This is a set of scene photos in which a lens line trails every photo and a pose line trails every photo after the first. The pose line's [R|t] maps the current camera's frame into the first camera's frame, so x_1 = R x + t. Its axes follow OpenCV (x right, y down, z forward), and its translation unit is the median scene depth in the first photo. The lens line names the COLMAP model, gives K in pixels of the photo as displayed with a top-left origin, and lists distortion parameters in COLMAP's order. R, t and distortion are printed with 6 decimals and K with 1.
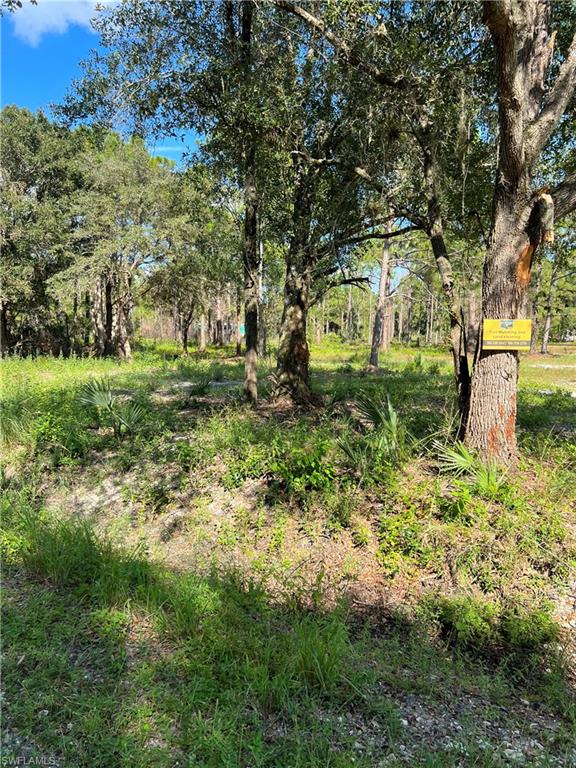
lens RADIAL K [[582.5, 0, 288.8], [0, 582.5, 392.3], [0, 0, 1]] dist [0.050958, -0.053536]
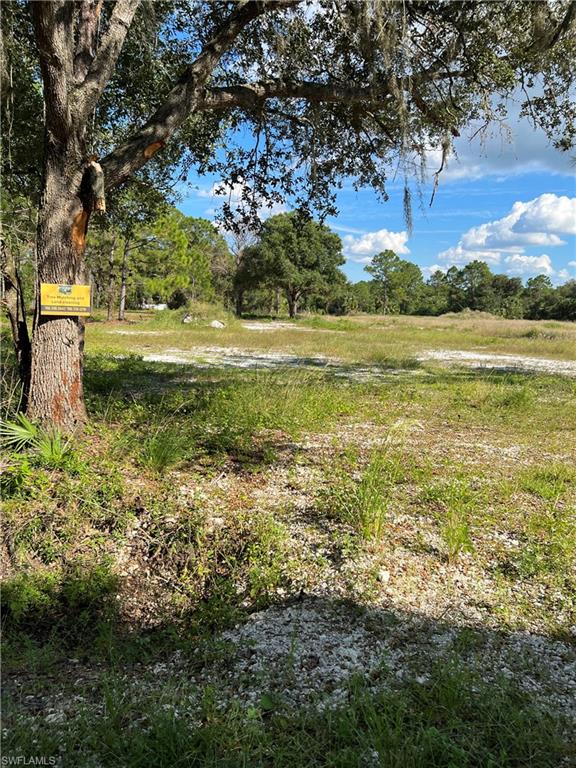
lens RADIAL K [[580.6, 0, 299.6], [0, 580.6, 384.3], [0, 0, 1]] dist [0.052373, -0.062870]
pose [[0.768022, -0.062681, 0.637348, 0.038736], [0.034974, 0.997819, 0.055988, 0.001498], [-0.639467, -0.020710, 0.768539, -0.010360]]
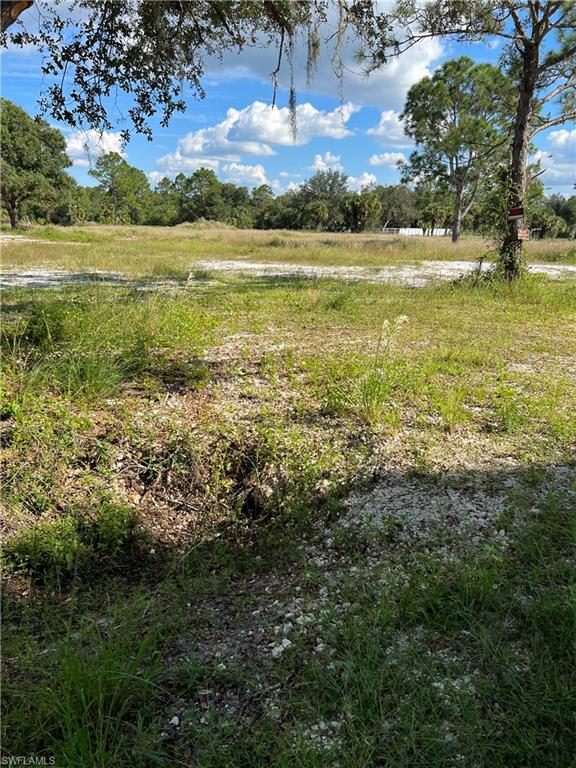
lens RADIAL K [[580.6, 0, 299.6], [0, 580.6, 384.3], [0, 0, 1]] dist [0.052373, -0.062870]
pose [[0.397700, -0.233828, 0.887220, -0.164178], [0.068449, 0.971847, 0.225450, -0.006657], [-0.914959, -0.028932, 0.402509, 0.229579]]
